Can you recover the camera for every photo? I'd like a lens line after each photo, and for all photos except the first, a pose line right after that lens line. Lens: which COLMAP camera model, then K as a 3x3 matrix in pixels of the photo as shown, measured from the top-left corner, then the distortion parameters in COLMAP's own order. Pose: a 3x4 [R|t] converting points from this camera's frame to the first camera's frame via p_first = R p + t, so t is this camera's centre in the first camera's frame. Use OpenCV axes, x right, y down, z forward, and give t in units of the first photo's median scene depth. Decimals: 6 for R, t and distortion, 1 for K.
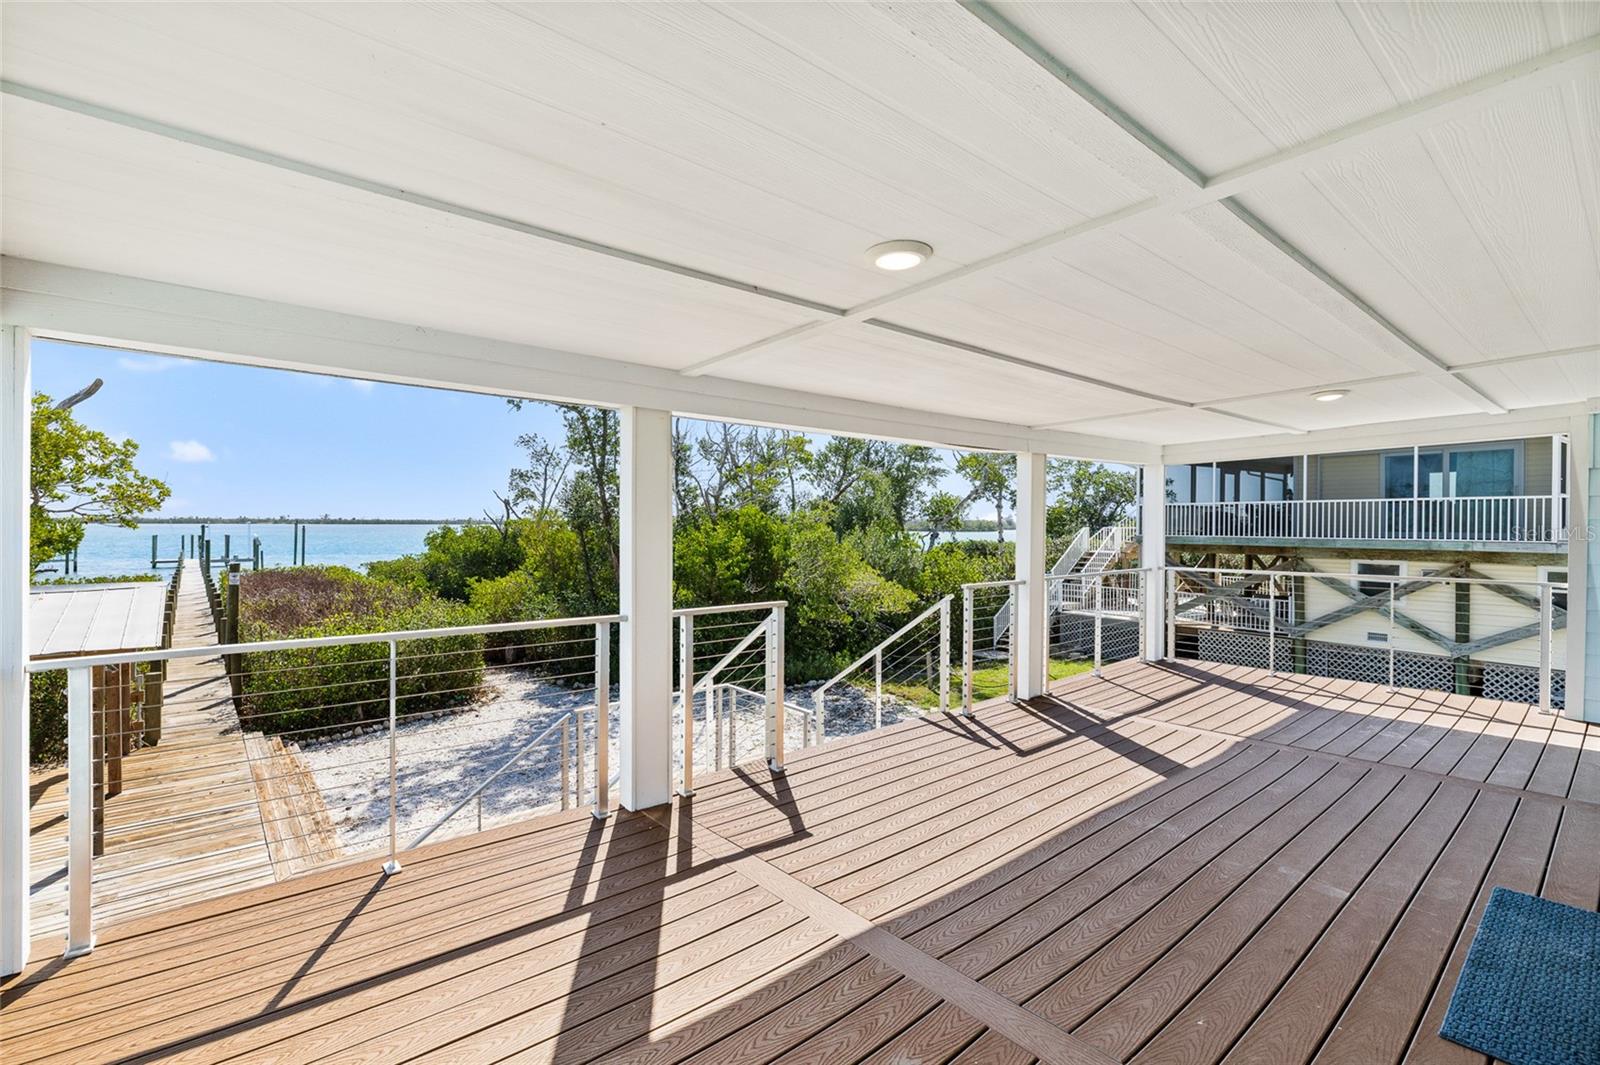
lens RADIAL K [[717.1, 0, 803.5], [0, 717.1, 569.7], [0, 0, 1]] dist [-0.001594, -0.000649]
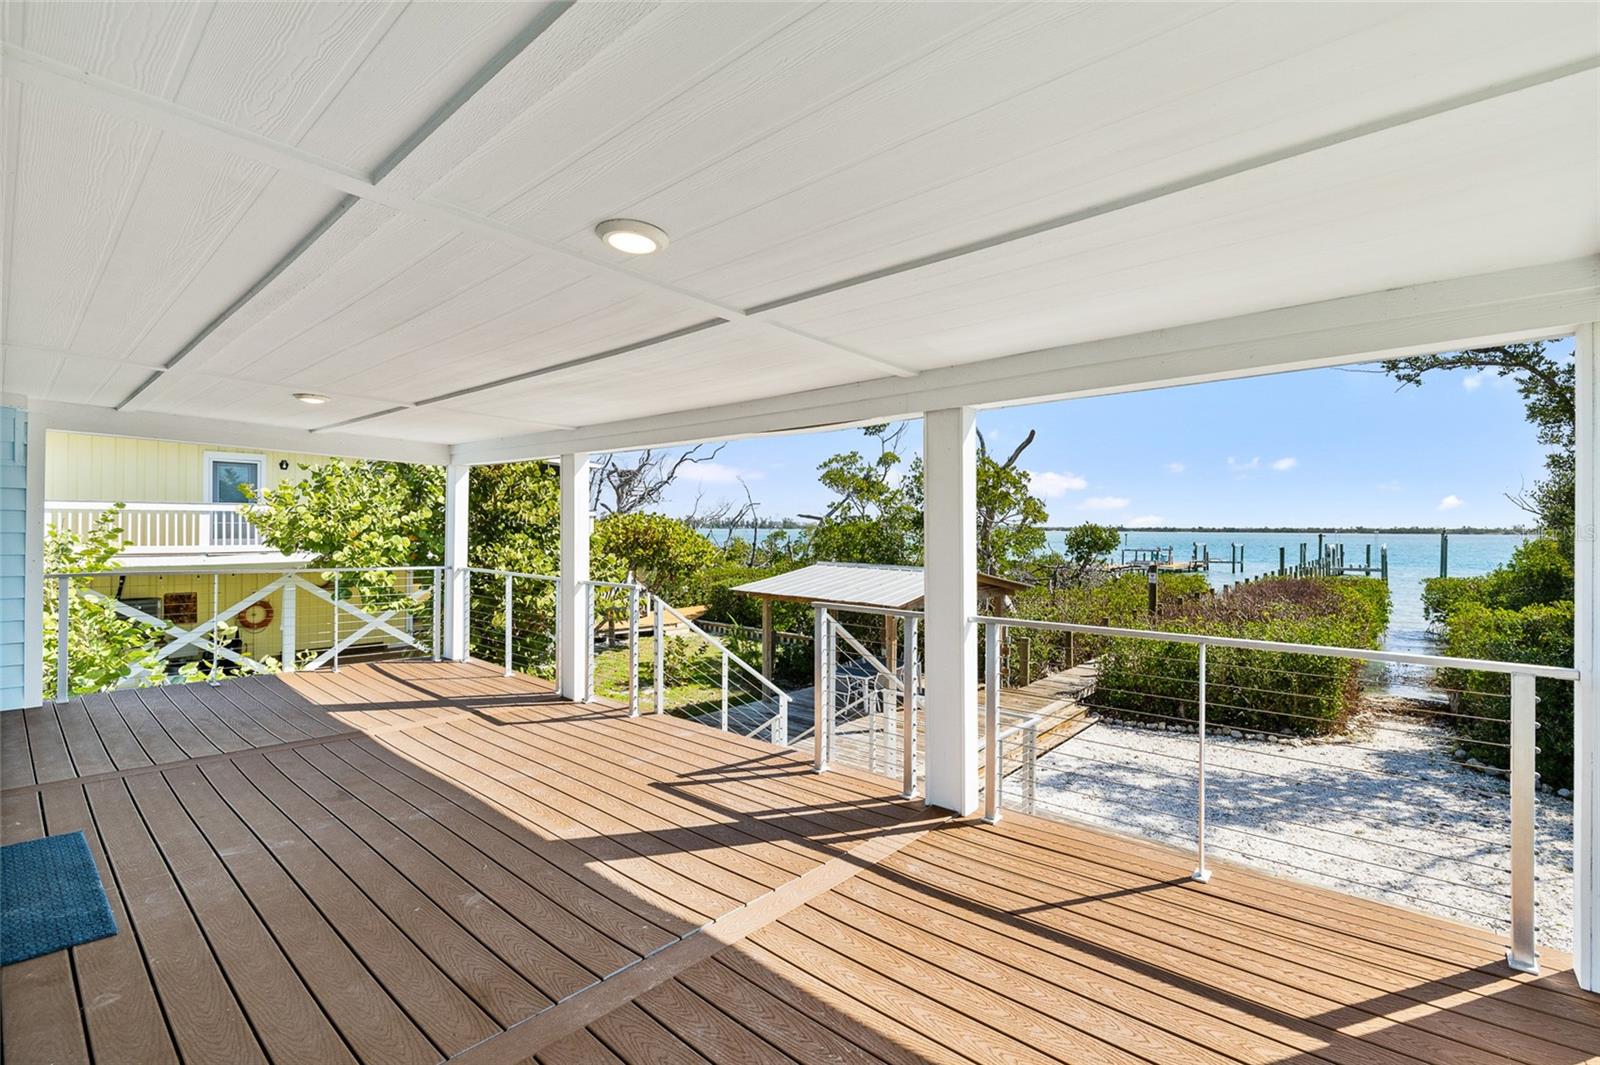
lens RADIAL K [[715.8, 0, 800.0], [0, 715.8, 532.5], [0, 0, 1]] dist [-0.005257, 0.000441]
pose [[0.145826, 0.004519, -0.989300, 1.018594], [-0.068664, 0.997624, -0.005565, -0.050144], [0.986925, 0.068741, 0.145790, 0.869665]]
